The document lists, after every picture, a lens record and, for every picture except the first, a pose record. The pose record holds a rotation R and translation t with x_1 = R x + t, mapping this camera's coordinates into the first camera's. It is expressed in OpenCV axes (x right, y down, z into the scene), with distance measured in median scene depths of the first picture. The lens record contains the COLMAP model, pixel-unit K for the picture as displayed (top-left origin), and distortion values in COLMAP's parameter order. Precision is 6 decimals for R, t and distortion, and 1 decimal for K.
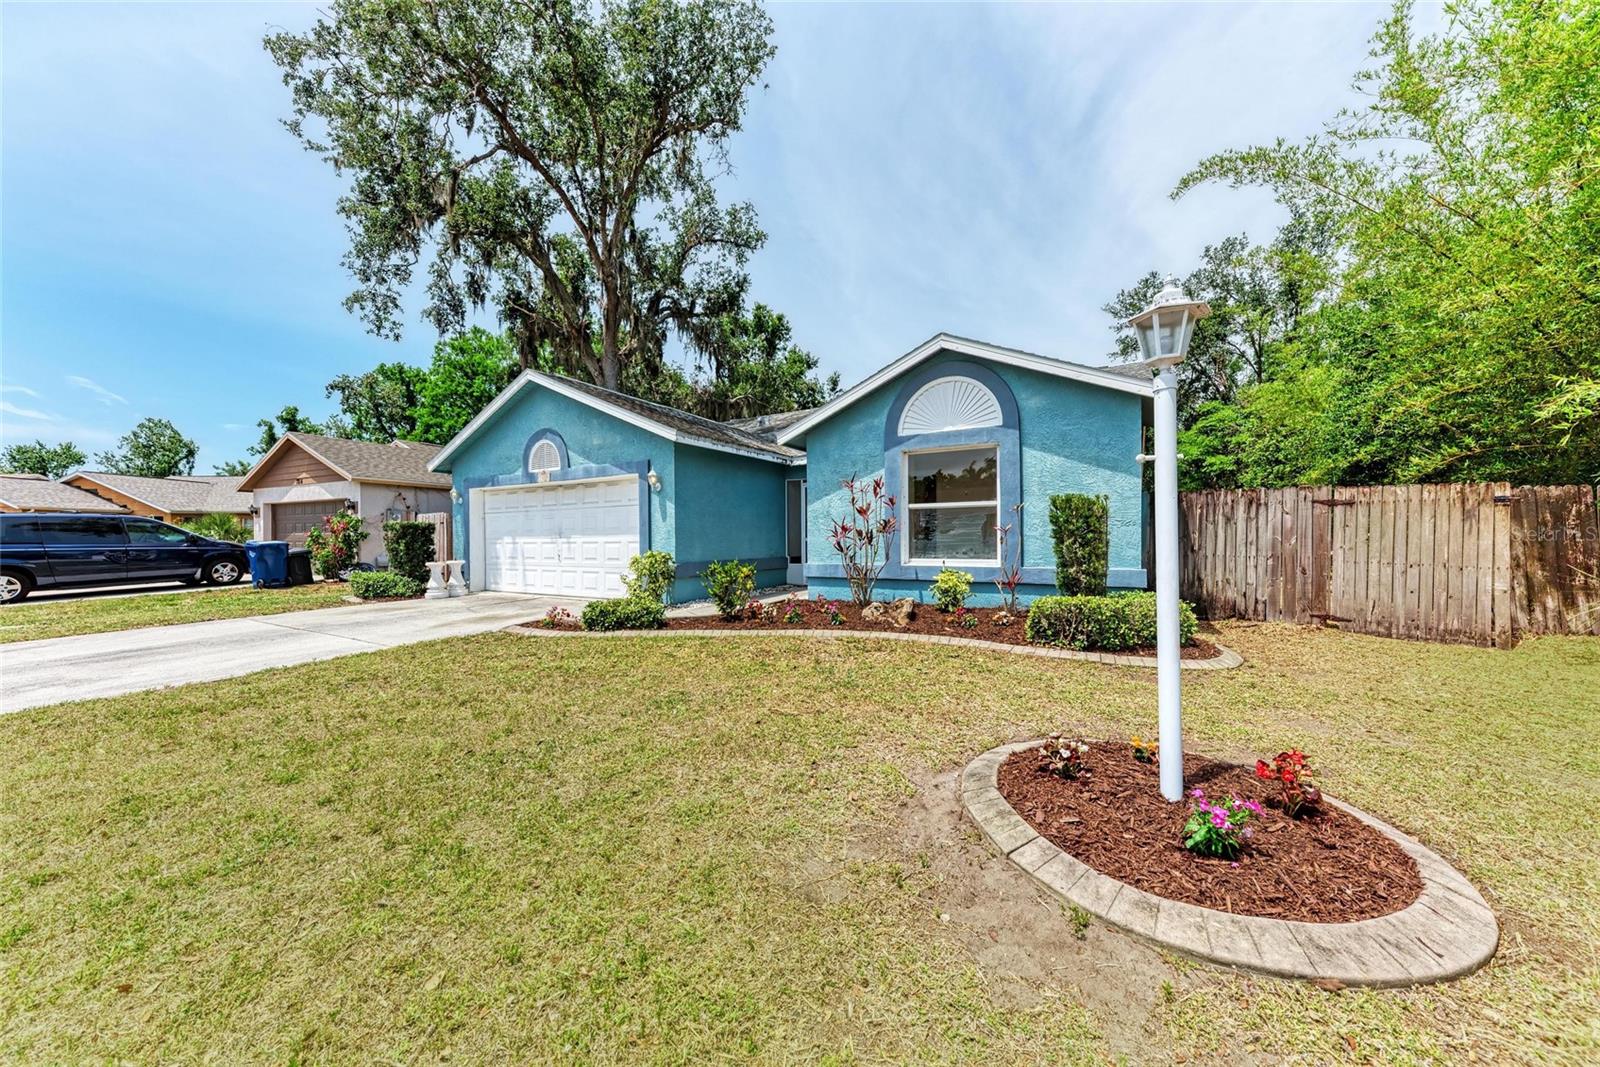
lens RADIAL K [[548.3, 0, 811.7], [0, 548.3, 537.6], [0, 0, 1]] dist [0.009553, -0.002570]
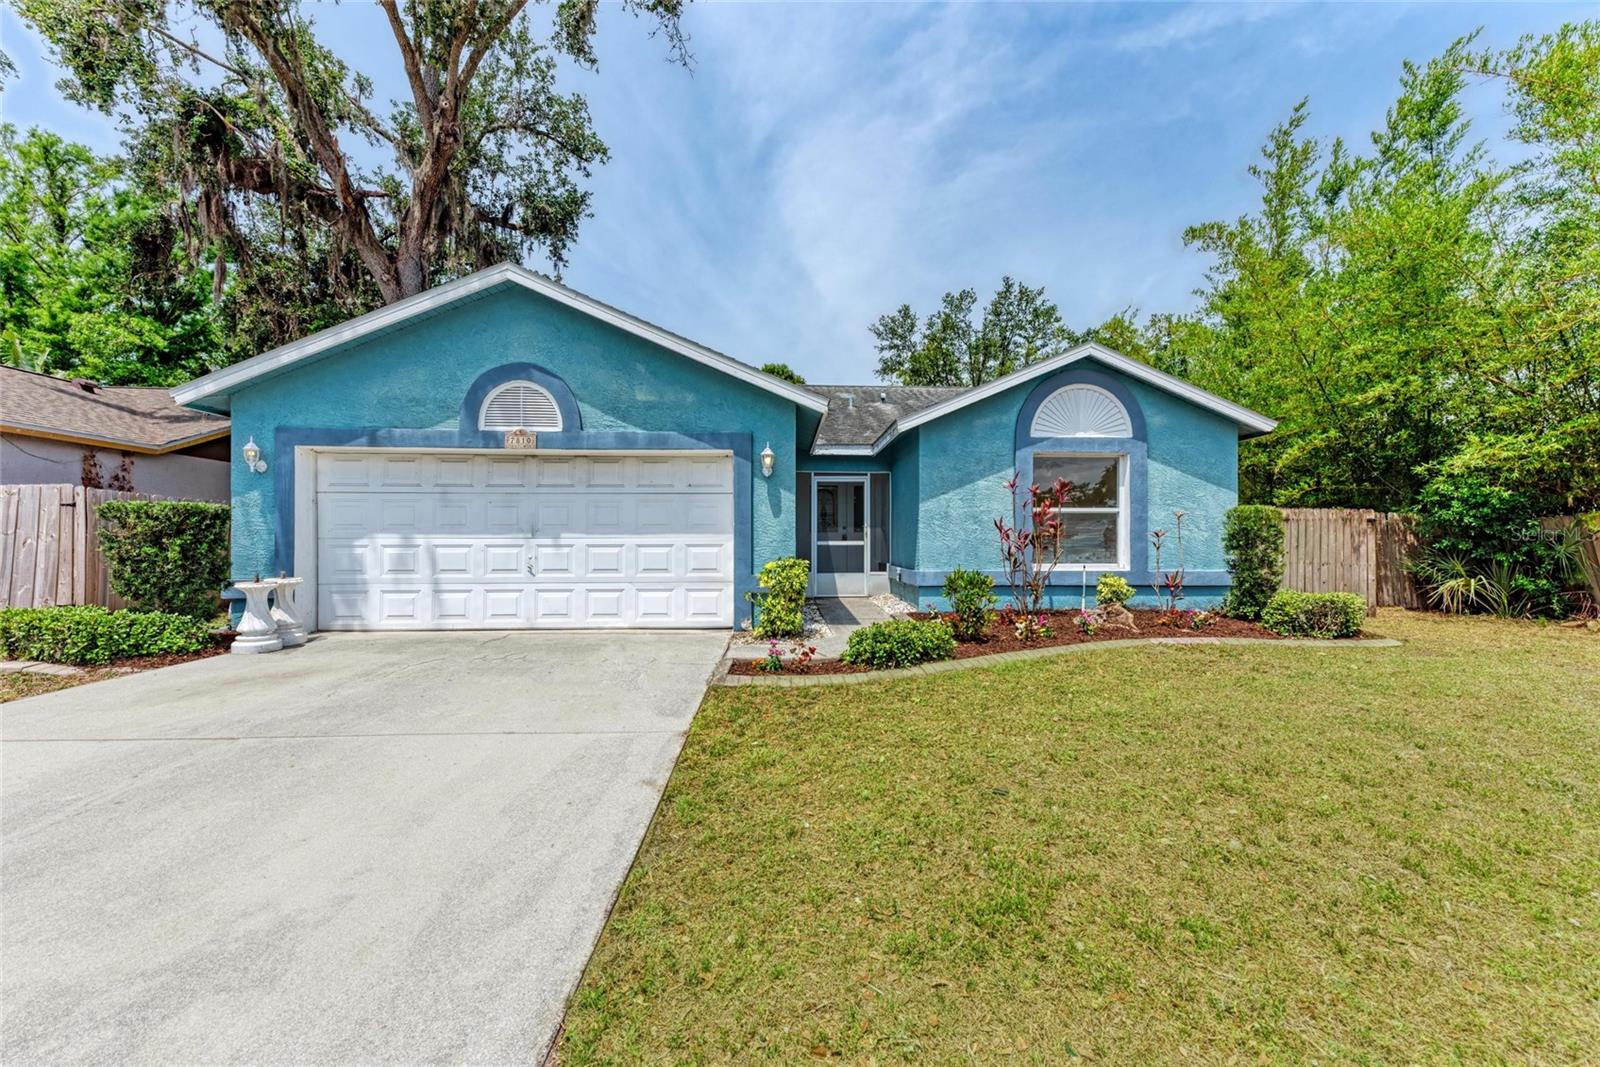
lens RADIAL K [[599.6, 0, 822.6], [0, 599.6, 538.6], [0, 0, 1]] dist [0.020159, 0.000242]
pose [[0.843064, 0.011092, 0.537699, -0.659345], [-0.008325, 0.999937, -0.007575, 0.005013], [-0.537749, 0.001910, 0.843103, 0.279216]]
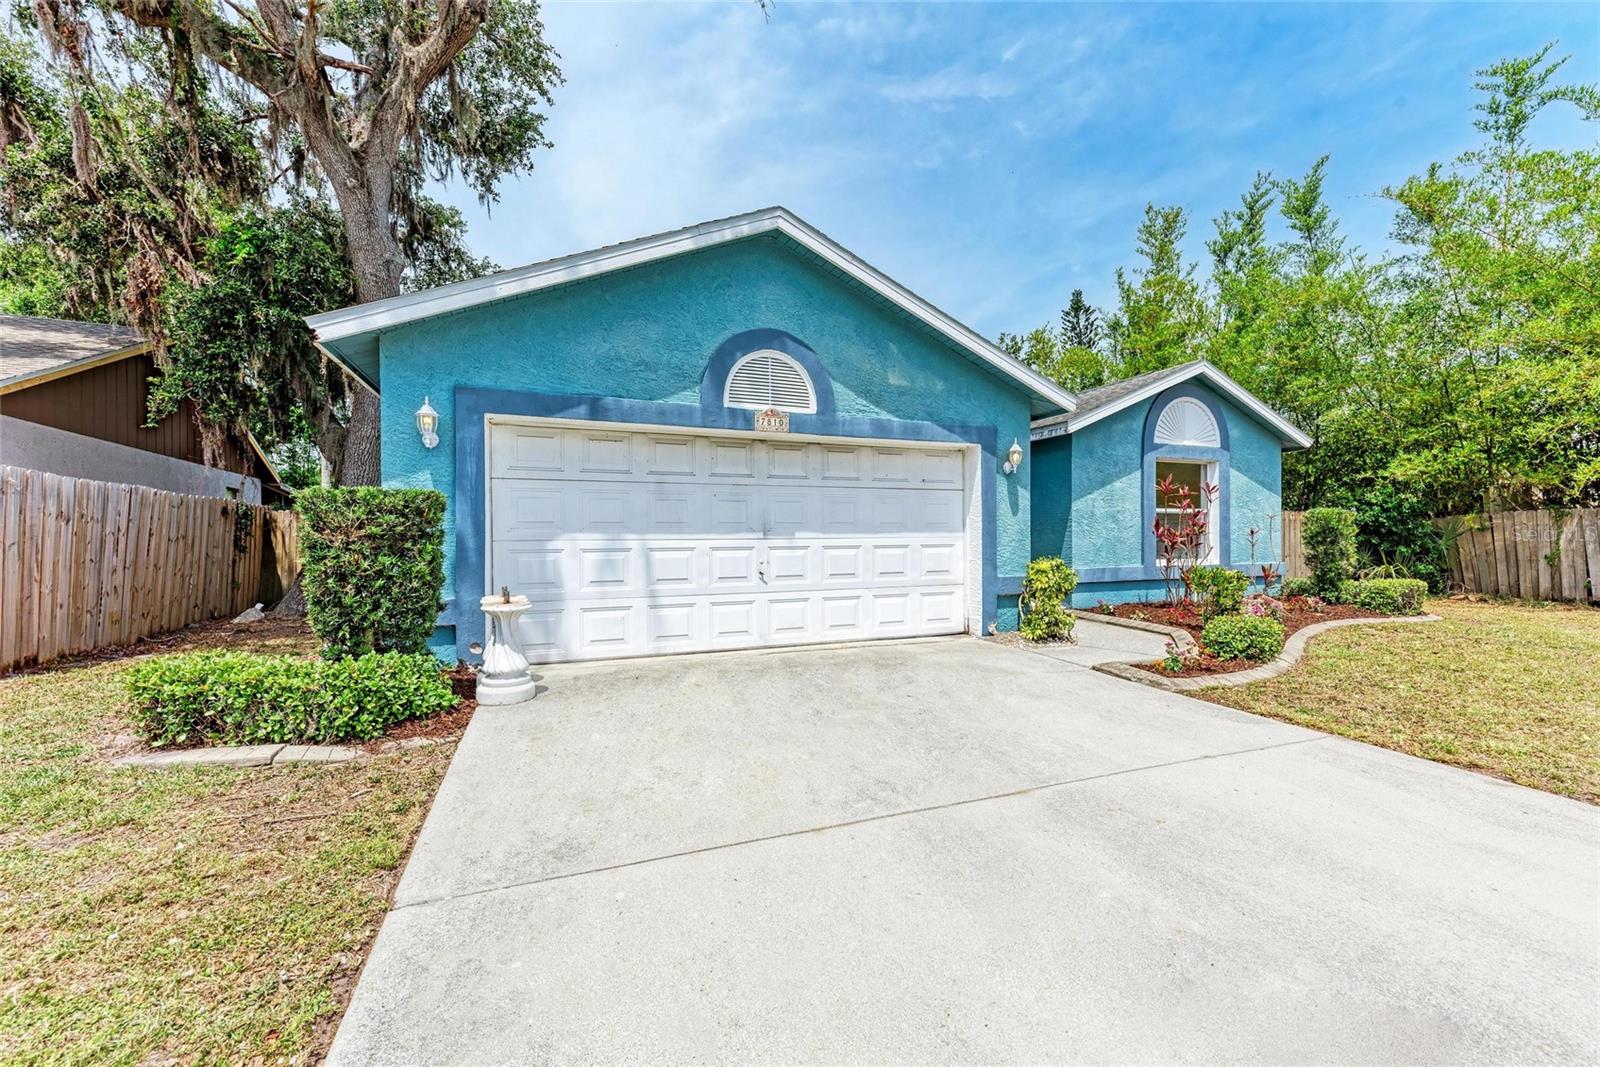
lens RADIAL K [[599.6, 0, 811.5], [0, 599.6, 536.3], [0, 0, 1]] dist [0.020159, 0.000242]
pose [[0.631650, 0.008659, 0.775205, -1.055689], [-0.000093, 0.999938, -0.011093, 0.006230], [-0.775253, 0.006935, 0.631612, 0.715106]]
